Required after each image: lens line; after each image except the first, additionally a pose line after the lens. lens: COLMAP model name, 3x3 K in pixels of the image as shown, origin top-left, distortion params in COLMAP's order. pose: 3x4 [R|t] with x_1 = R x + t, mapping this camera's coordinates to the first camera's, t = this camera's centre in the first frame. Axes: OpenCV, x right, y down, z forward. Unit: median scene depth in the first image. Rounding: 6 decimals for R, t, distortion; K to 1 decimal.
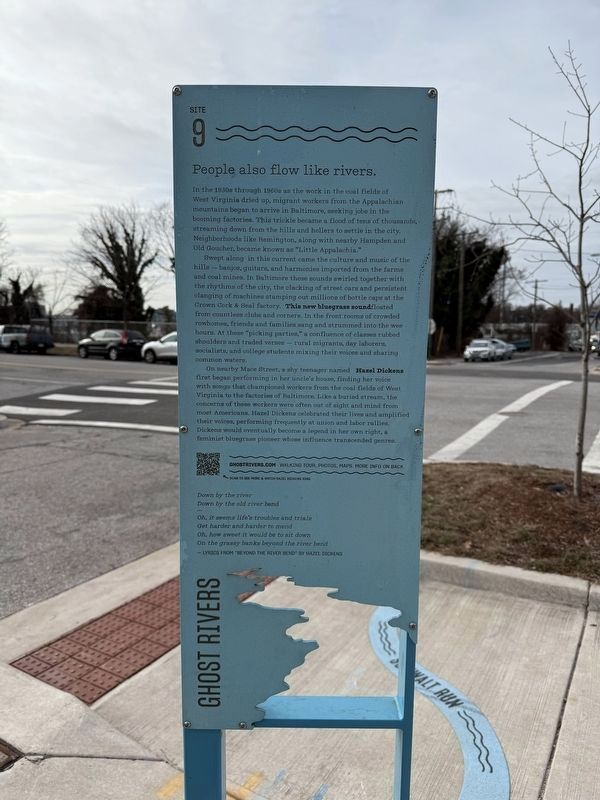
lens RADIAL K [[563.8, 0, 300.0], [0, 563.8, 400.0], [0, 0, 1]] dist [0.090906, -0.141437]
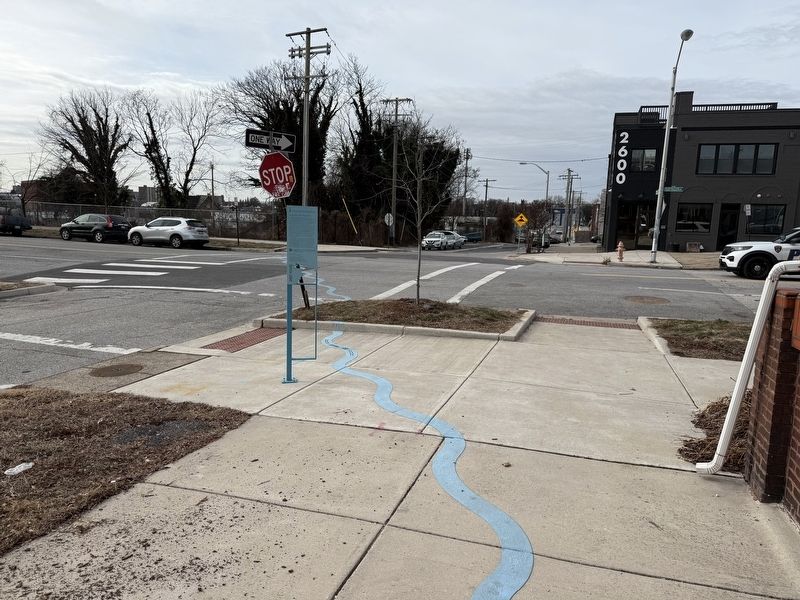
lens RADIAL K [[563.8, 0, 400.0], [0, 563.8, 300.0], [0, 0, 1]] dist [0.090906, -0.141437]
pose [[0.975707, -0.005398, 0.219012, -0.006734], [0.000876, 0.999785, 0.020741, 0.010537], [-0.219077, -0.020045, 0.975502, -0.113085]]
